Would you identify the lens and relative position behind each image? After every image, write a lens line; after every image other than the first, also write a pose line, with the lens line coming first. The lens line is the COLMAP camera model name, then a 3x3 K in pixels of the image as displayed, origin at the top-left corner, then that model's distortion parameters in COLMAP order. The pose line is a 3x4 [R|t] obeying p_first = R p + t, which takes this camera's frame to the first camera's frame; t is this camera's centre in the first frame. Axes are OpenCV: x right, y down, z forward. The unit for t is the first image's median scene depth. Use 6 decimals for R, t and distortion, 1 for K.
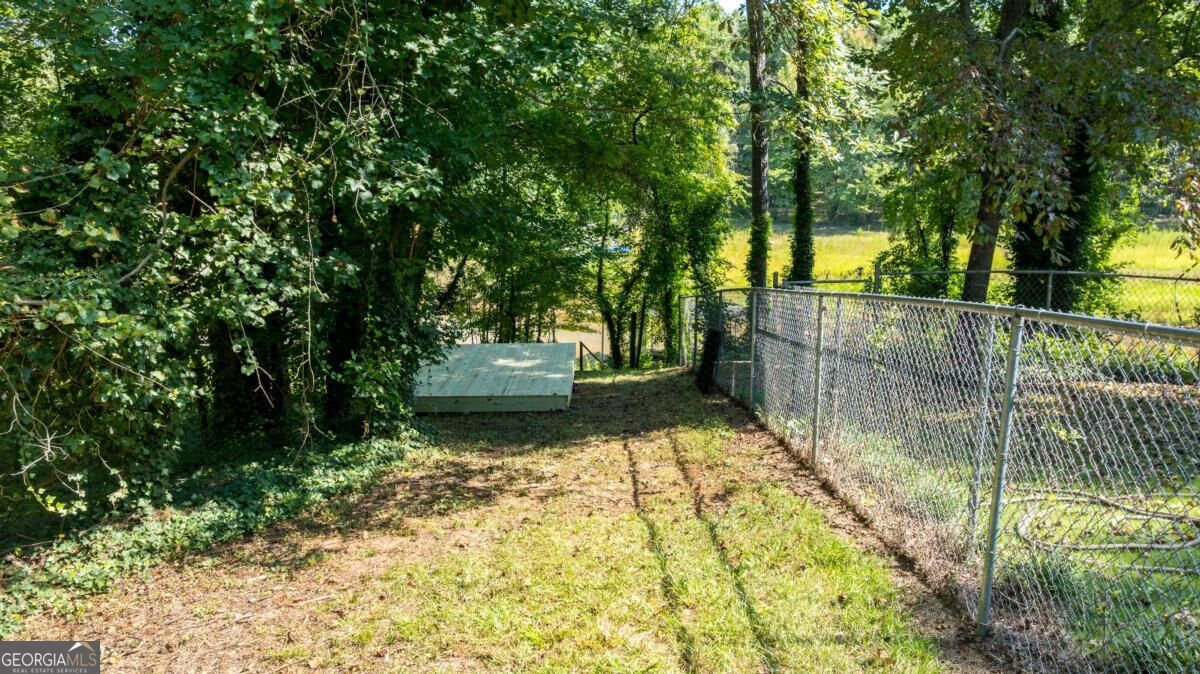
lens RADIAL K [[845.9, 0, 600.1], [0, 845.9, 336.6], [0, 0, 1]] dist [-0.041411, 0.043081]
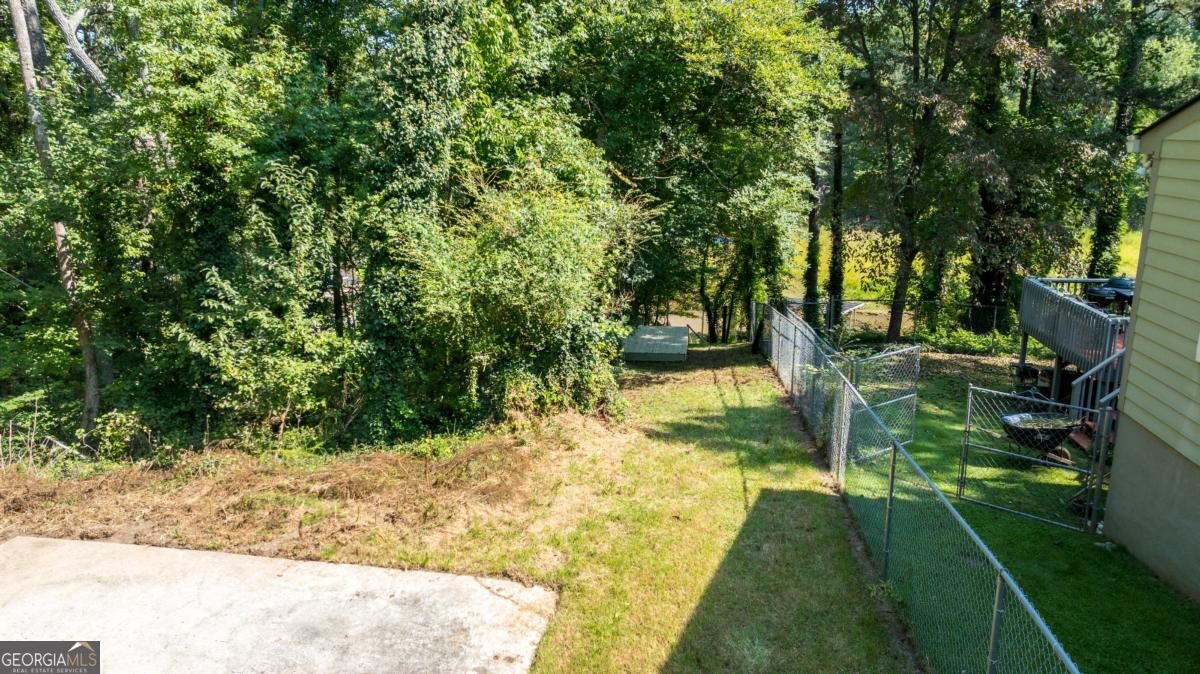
lens RADIAL K [[845.9, 0, 596.6], [0, 845.9, 342.0], [0, 0, 1]] dist [-0.041411, 0.043081]
pose [[0.992356, 0.031827, -0.119232, -0.004677], [-0.028019, 0.999047, 0.033479, -0.008970], [0.120184, -0.029883, 0.992302, -0.489966]]
